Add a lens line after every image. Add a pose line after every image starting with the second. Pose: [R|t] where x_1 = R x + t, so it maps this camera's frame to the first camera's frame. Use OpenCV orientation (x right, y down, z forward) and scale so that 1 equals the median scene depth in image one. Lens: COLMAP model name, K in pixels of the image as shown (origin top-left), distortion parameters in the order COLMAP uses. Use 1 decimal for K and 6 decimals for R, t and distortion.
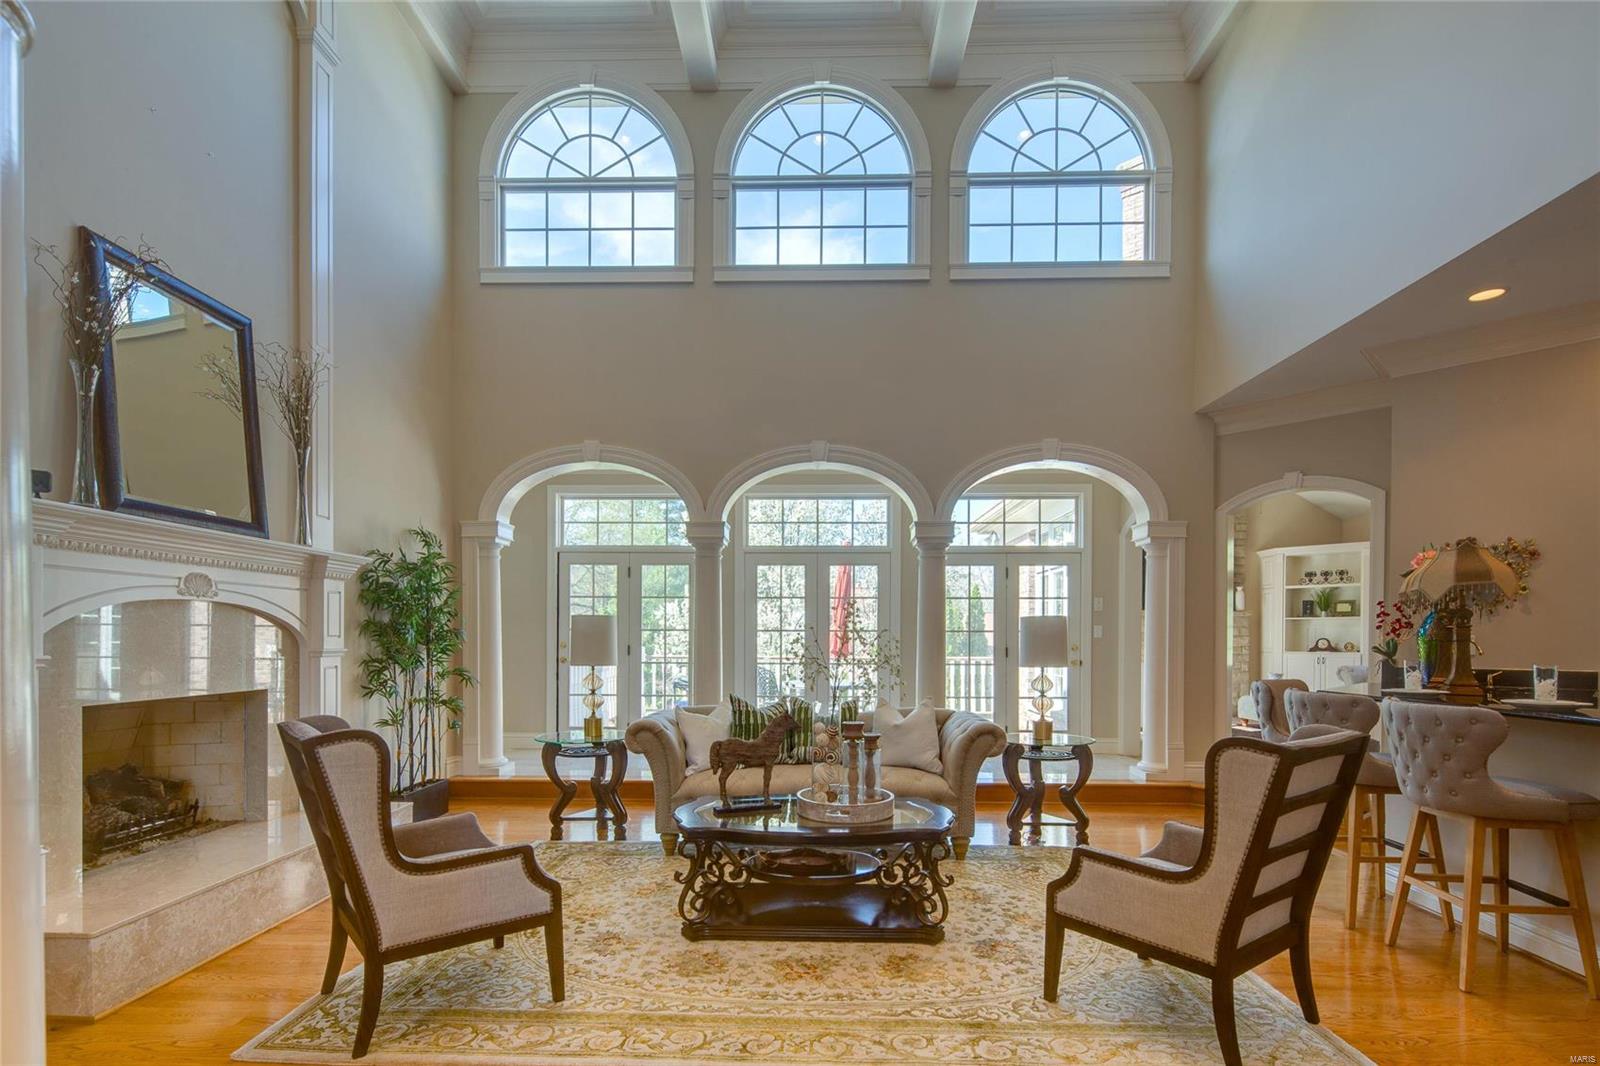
lens RADIAL K [[793.5, 0, 798.4], [0, 793.5, 641.0], [0, 0, 1]] dist [0.004680, -0.003393]
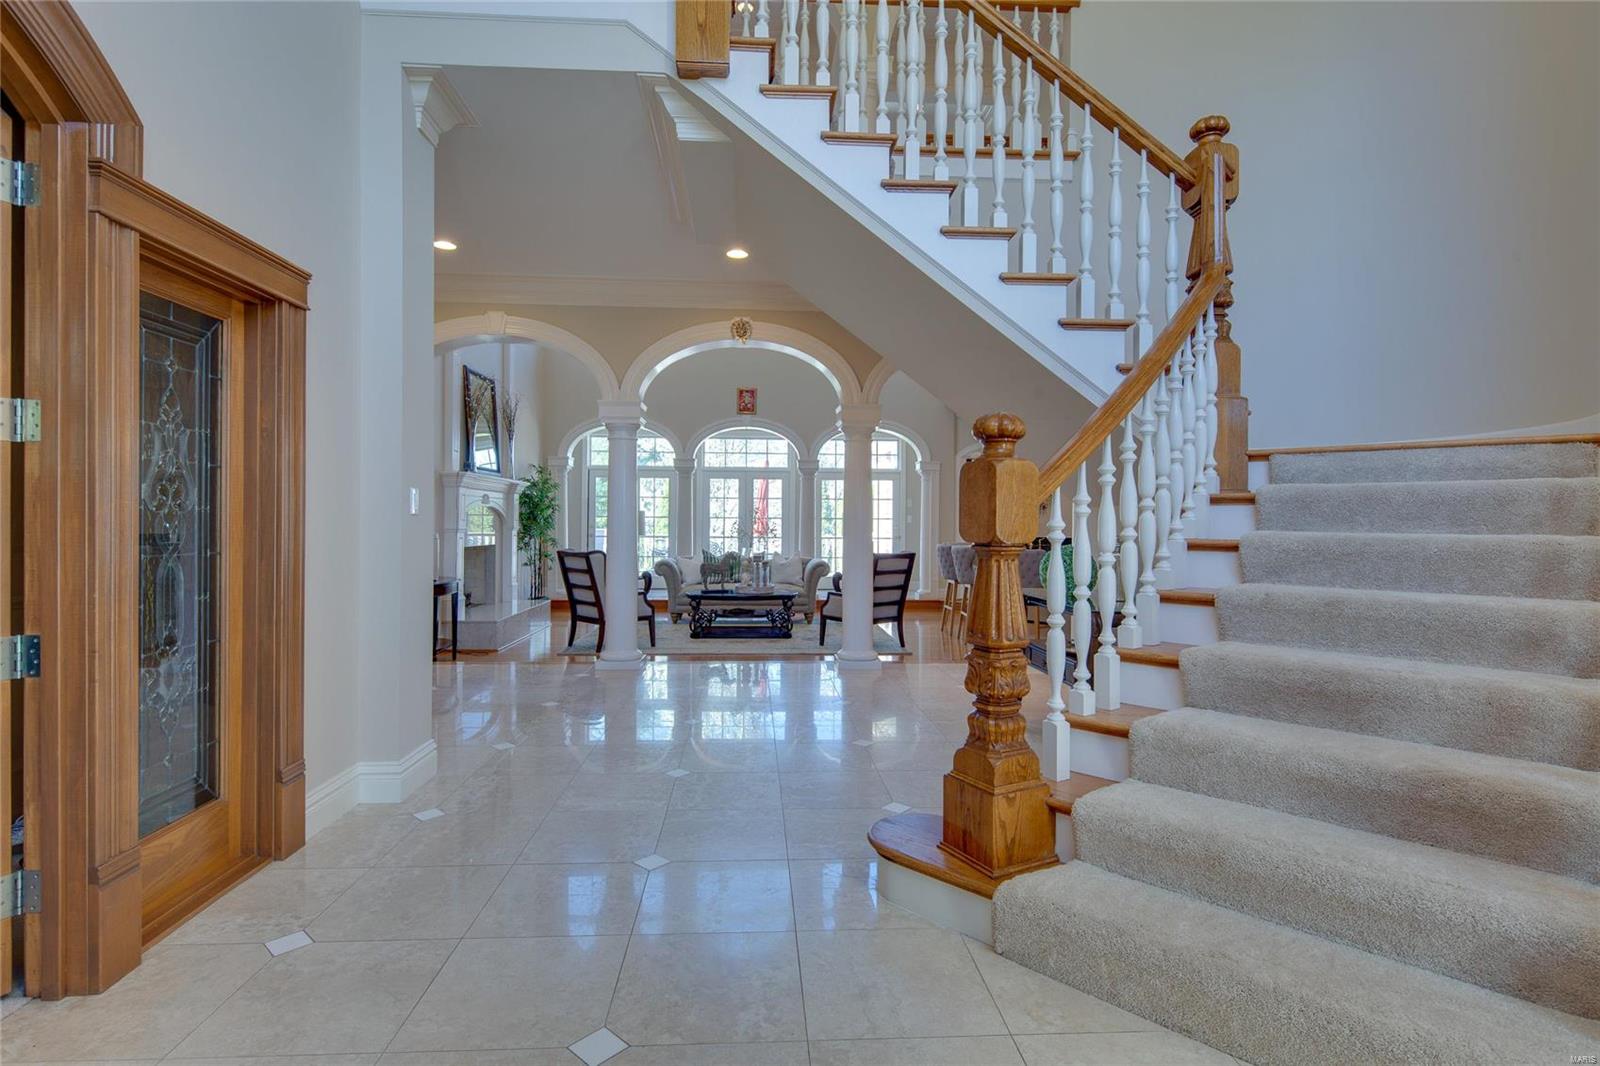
lens RADIAL K [[793.5, 0, 800.9], [0, 793.5, 526.3], [0, 0, 1]] dist [0.004680, -0.003393]
pose [[0.996426, 0.002873, 0.084416, -0.002954], [-0.002768, 0.999995, -0.001355, 0.006489], [-0.084419, 0.001117, 0.996430, -0.720949]]
